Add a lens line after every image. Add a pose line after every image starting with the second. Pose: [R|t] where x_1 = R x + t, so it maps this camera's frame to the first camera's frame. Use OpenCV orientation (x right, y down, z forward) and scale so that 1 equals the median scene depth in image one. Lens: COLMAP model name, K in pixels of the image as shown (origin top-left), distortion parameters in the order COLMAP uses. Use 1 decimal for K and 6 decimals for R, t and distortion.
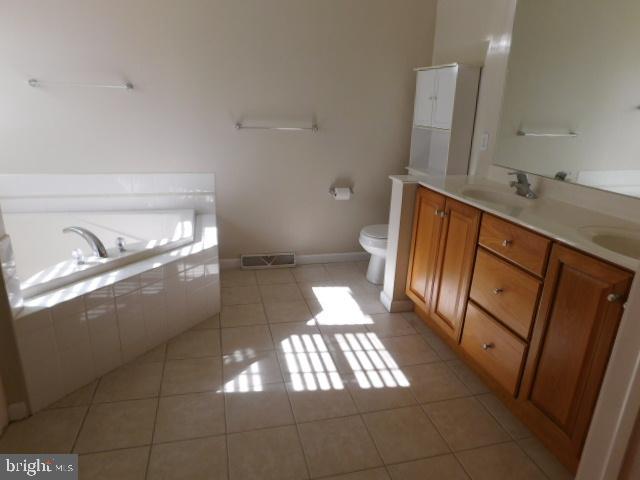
lens RADIAL K [[420.5, 0, 319.2], [0, 420.5, 239.2], [0, 0, 1]] dist [-0.052680, 0.034439]
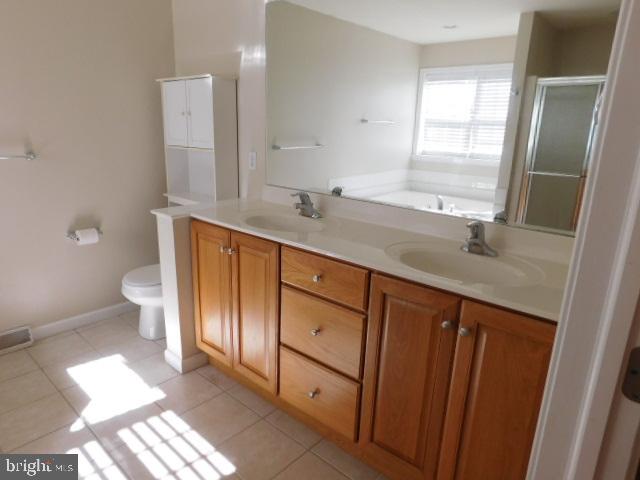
lens RADIAL K [[420.5, 0, 321.7], [0, 420.5, 238.3], [0, 0, 1]] dist [-0.052680, 0.034439]
pose [[0.822640, -0.158771, 0.545944, -0.010097], [0.174822, 0.984335, 0.022838, -0.064762], [-0.541018, 0.076655, 0.837510, 0.170965]]
